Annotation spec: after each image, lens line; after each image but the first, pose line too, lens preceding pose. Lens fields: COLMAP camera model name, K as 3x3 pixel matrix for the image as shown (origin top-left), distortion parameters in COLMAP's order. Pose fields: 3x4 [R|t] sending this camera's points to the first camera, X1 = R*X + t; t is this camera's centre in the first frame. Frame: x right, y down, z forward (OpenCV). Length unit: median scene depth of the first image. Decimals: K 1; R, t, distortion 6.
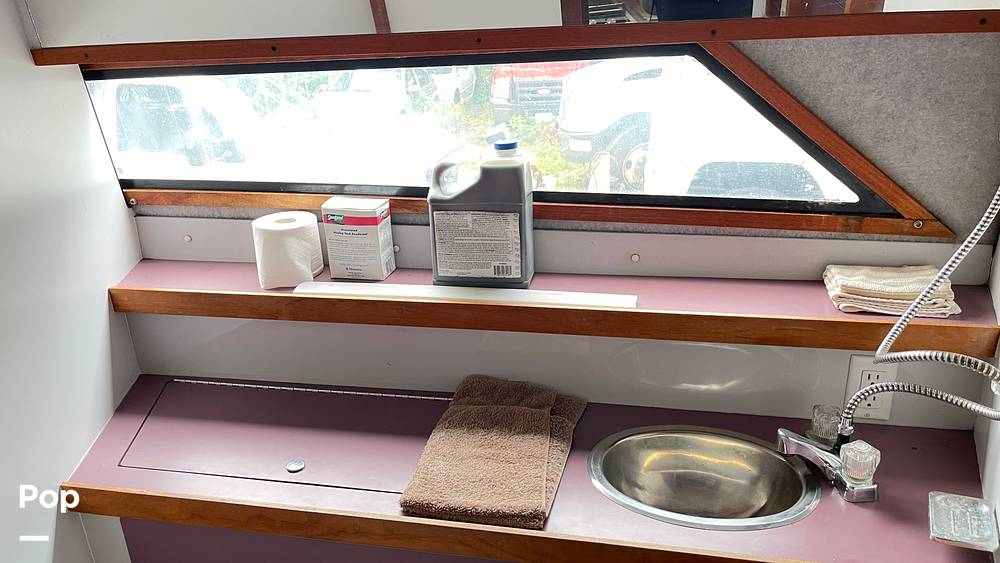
lens RADIAL K [[750.5, 0, 490.8], [0, 750.5, 279.9], [0, 0, 1]] dist [0.062502, -0.082669]
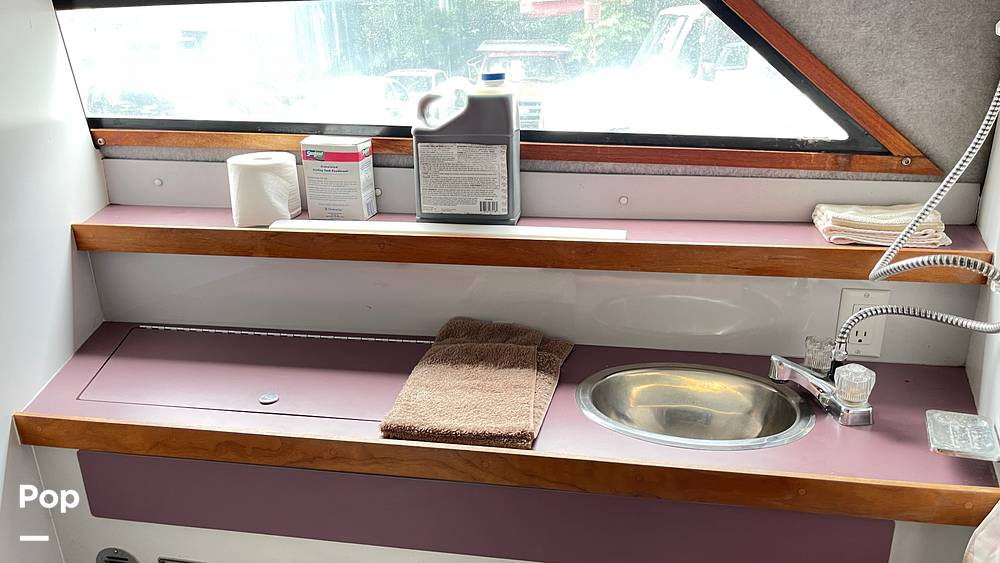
lens RADIAL K [[750.5, 0, 501.1], [0, 750.5, 278.3], [0, 0, 1]] dist [0.062502, -0.082669]
pose [[0.998973, 0.010581, 0.044068, -0.010618], [-0.008937, 0.999263, -0.037337, 0.121228], [-0.044431, 0.036905, 0.998331, 0.035525]]
